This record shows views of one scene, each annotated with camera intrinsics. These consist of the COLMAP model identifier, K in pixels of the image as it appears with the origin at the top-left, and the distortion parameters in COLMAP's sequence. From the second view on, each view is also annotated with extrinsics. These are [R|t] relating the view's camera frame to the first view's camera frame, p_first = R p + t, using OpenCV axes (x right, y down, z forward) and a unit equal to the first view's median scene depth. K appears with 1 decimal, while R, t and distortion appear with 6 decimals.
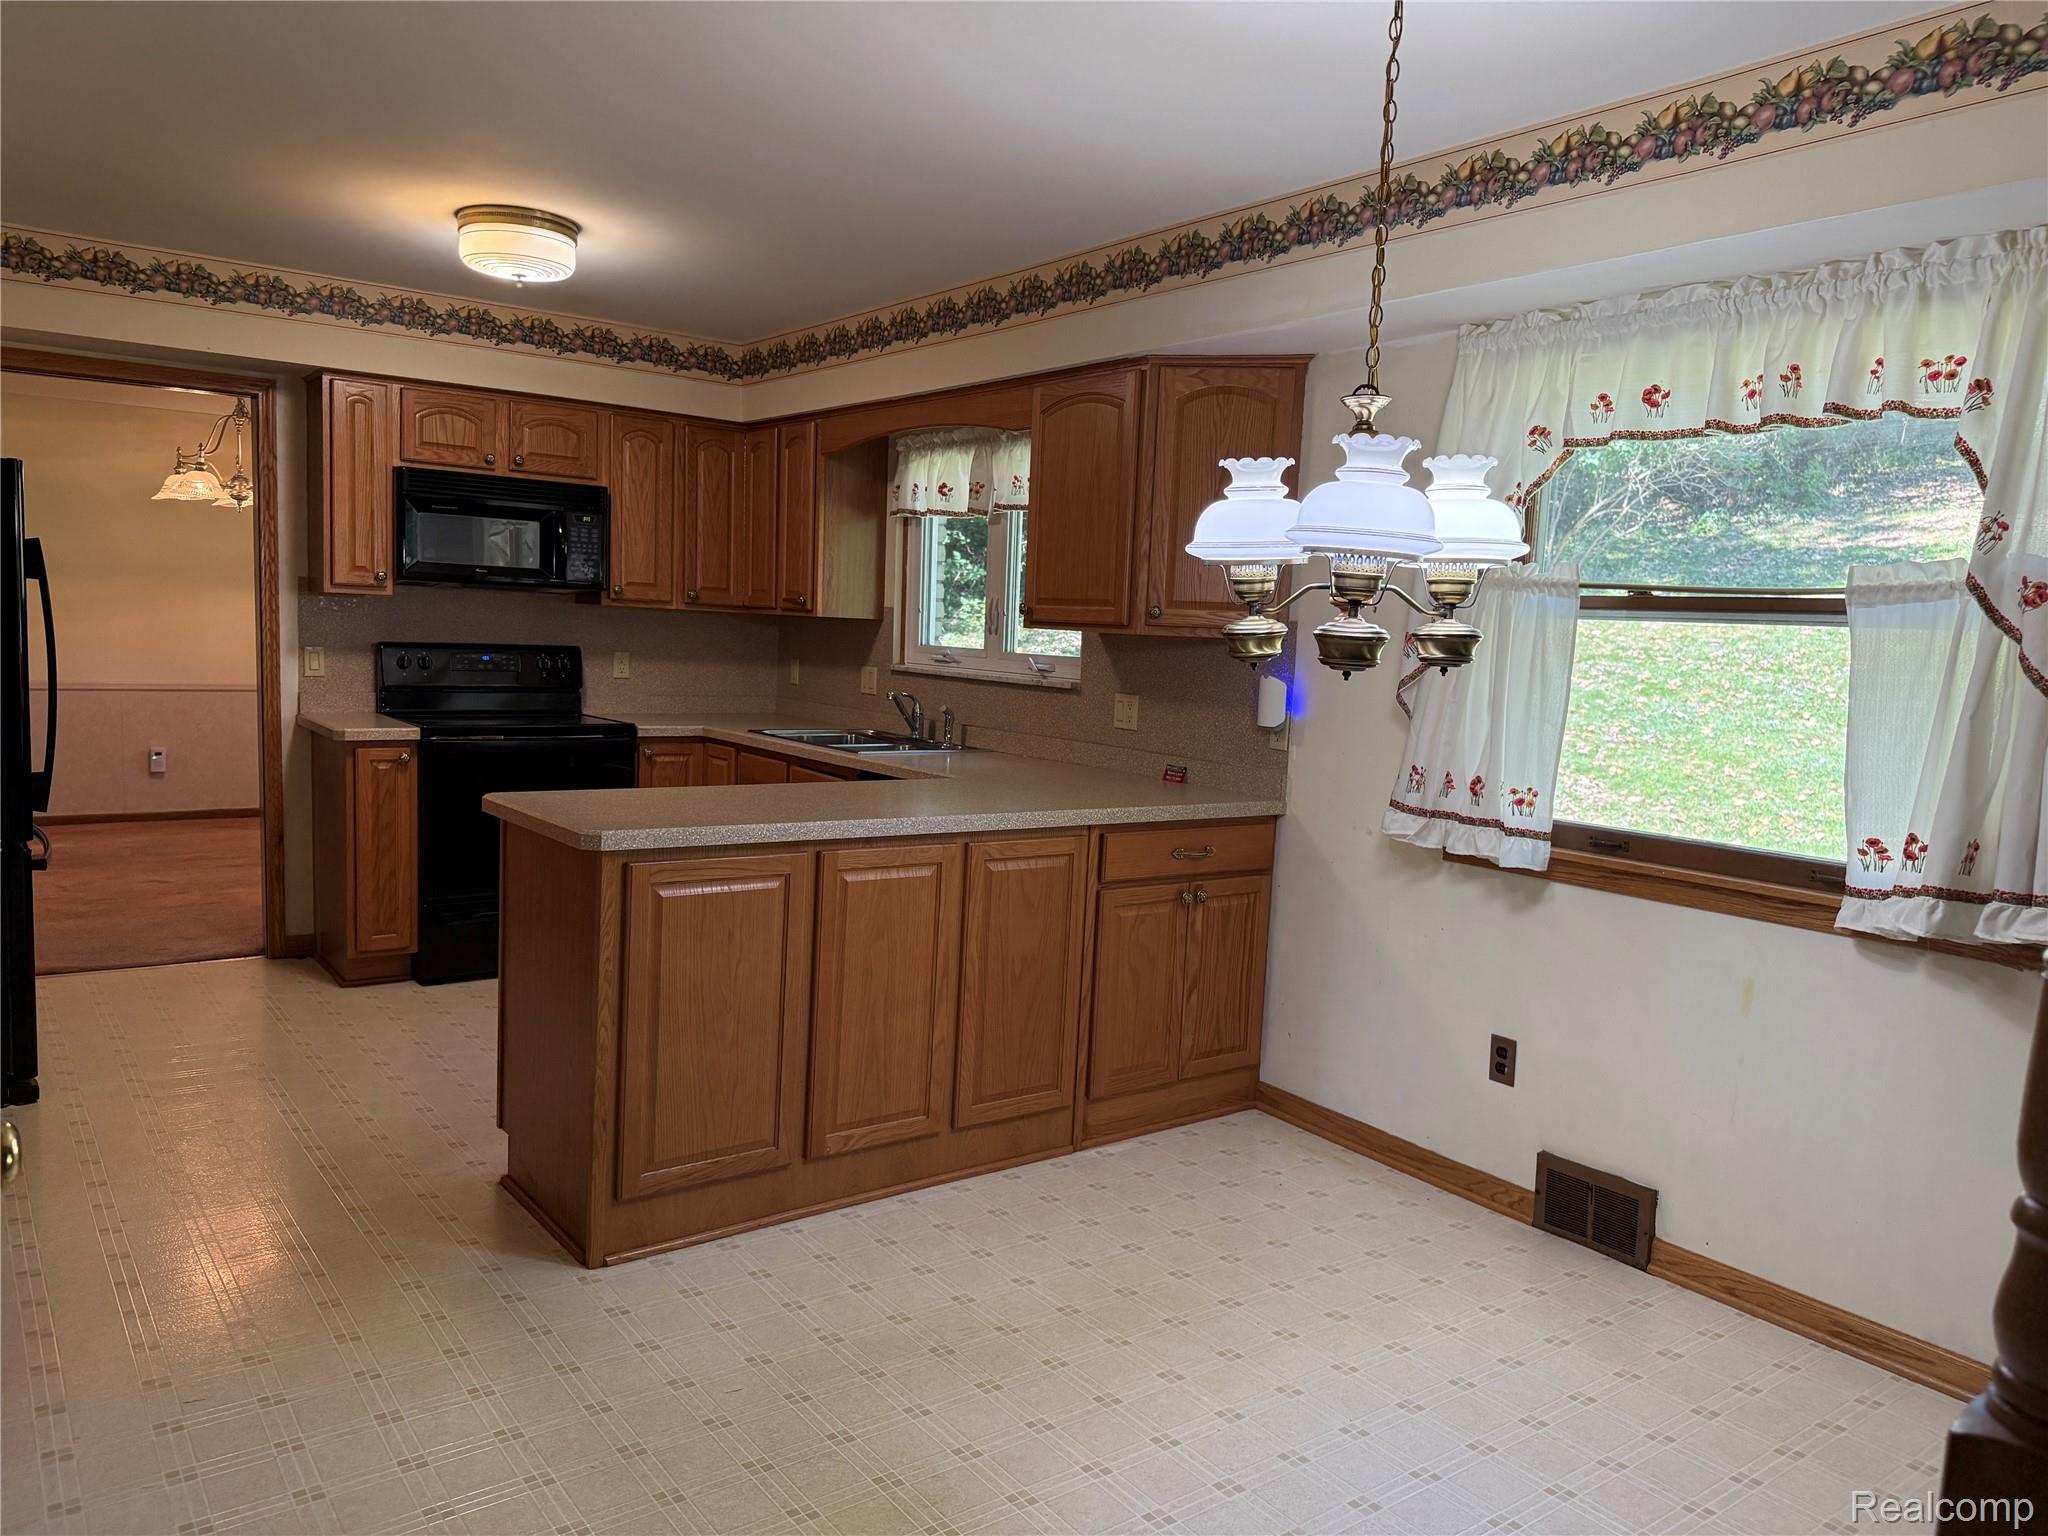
lens RADIAL K [[1458.2, 0, 1000.4], [0, 1458.2, 781.5], [0, 0, 1]] dist [-0.016826, -0.010455]
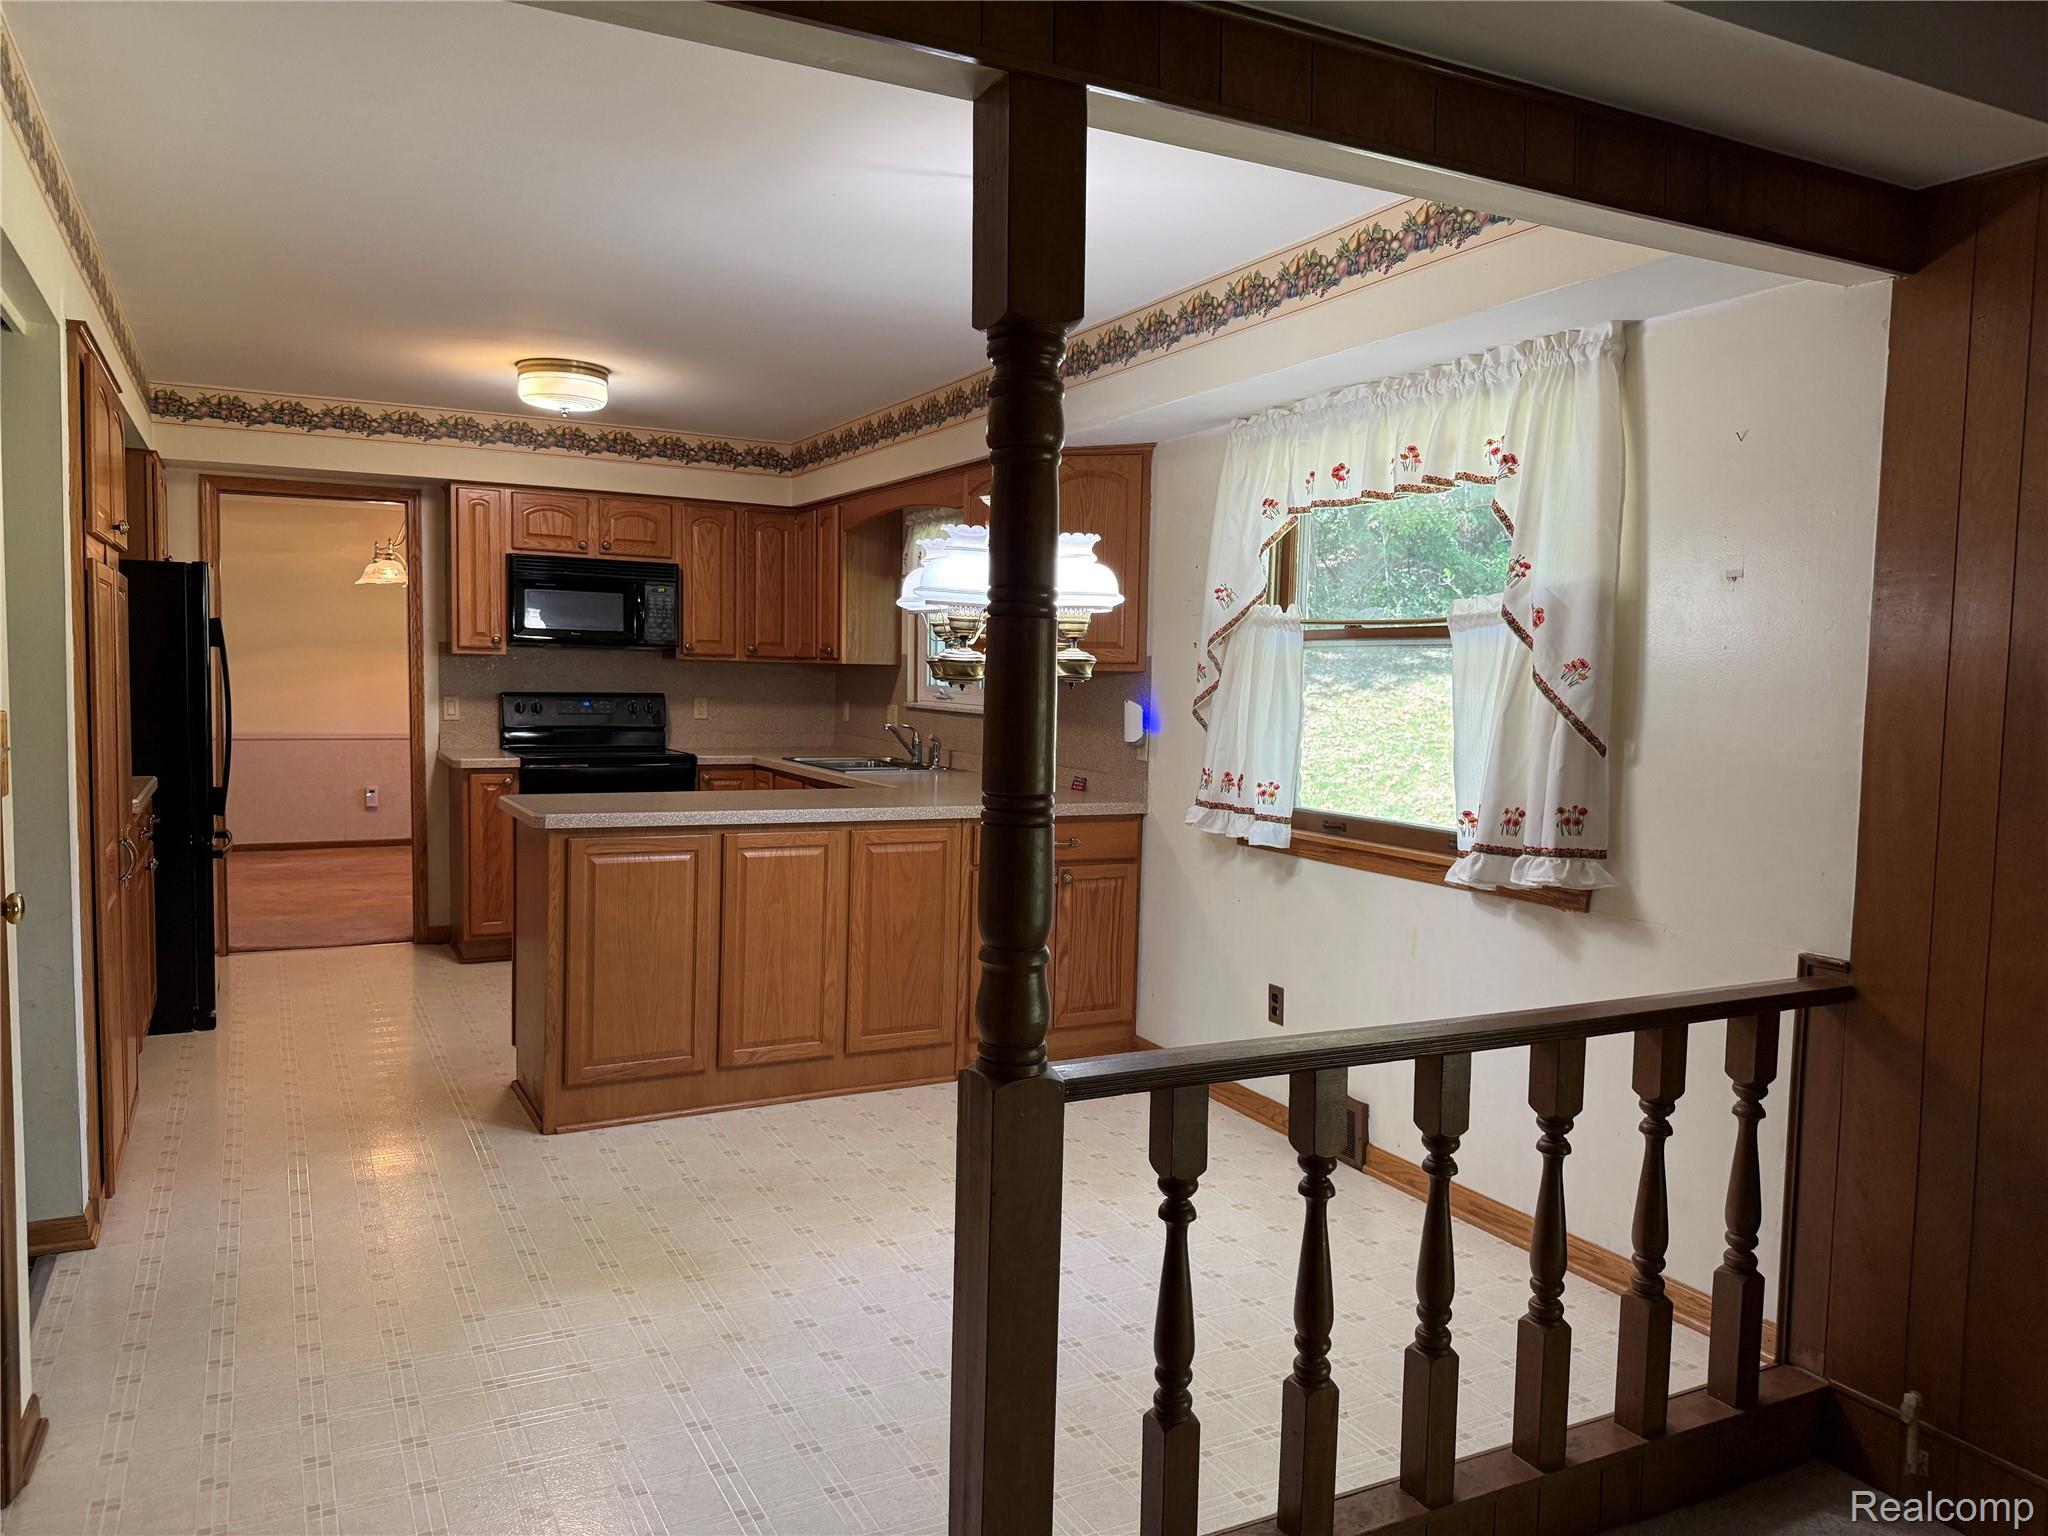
lens RADIAL K [[1435.3, 0, 1024.0], [0, 1435.3, 768.0], [0, 0, 1]] dist [0.000732, -0.076375]
pose [[0.989103, -0.012198, -0.146720, 0.309048], [0.005570, 0.998949, -0.045502, 0.043957], [0.147121, 0.044188, 0.988131, -0.240283]]
